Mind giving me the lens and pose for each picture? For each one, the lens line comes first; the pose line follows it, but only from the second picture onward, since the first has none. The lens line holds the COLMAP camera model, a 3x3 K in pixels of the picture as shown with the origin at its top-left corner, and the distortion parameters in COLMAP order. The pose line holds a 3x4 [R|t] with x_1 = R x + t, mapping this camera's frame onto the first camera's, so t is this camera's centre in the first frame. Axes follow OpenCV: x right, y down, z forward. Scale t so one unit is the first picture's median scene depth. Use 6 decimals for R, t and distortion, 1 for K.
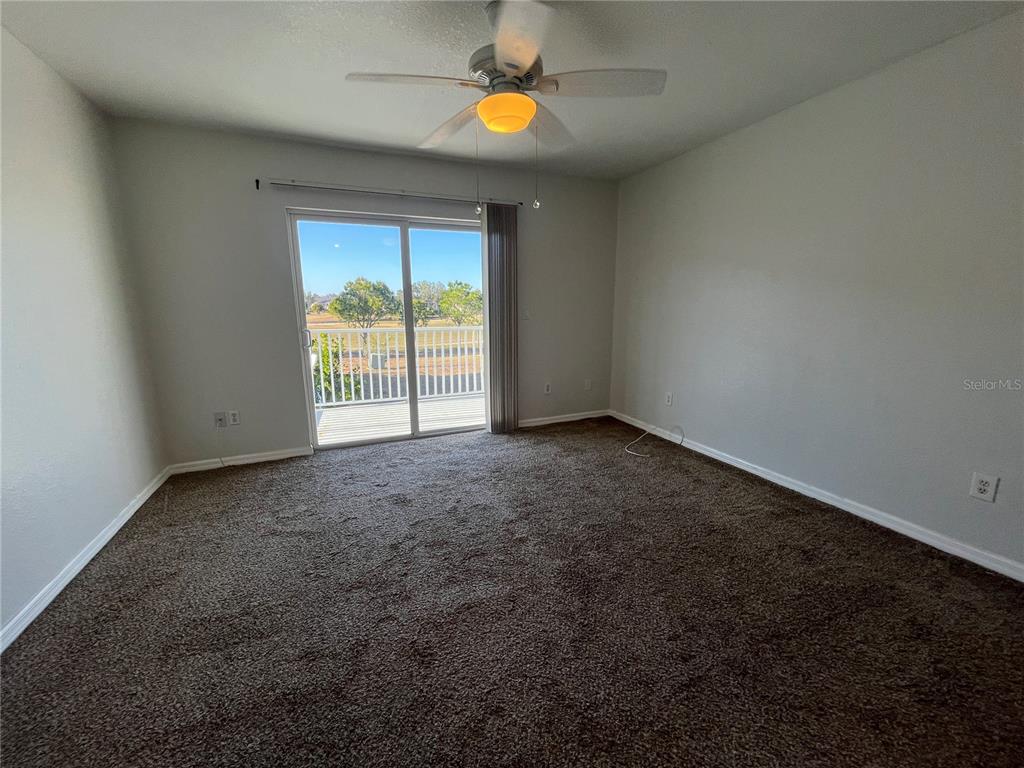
lens RADIAL K [[415.9, 0, 507.8], [0, 415.9, 387.4], [0, 0, 1]] dist [0.002285, 0.000299]
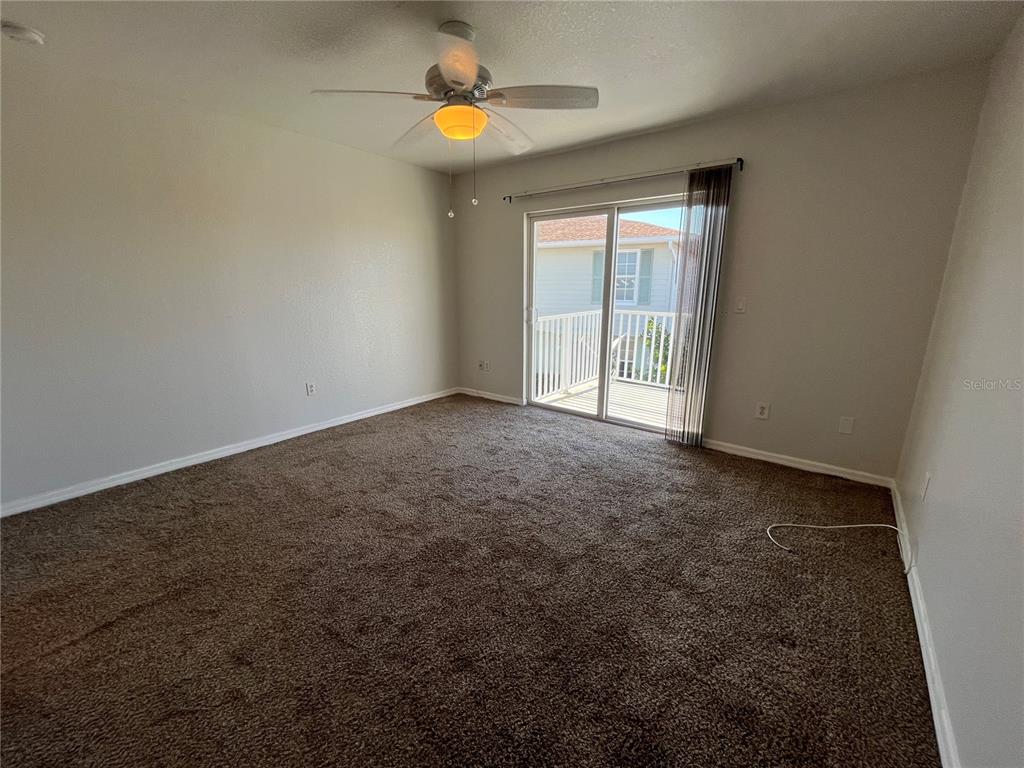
lens RADIAL K [[415.9, 0, 509.6], [0, 415.9, 384.0], [0, 0, 1]] dist [0.002285, 0.000299]
pose [[0.478865, 0.214133, -0.851373, 0.593436], [-0.178985, 0.973240, 0.144113, -0.082890], [0.859449, 0.083372, 0.504377, 0.310419]]
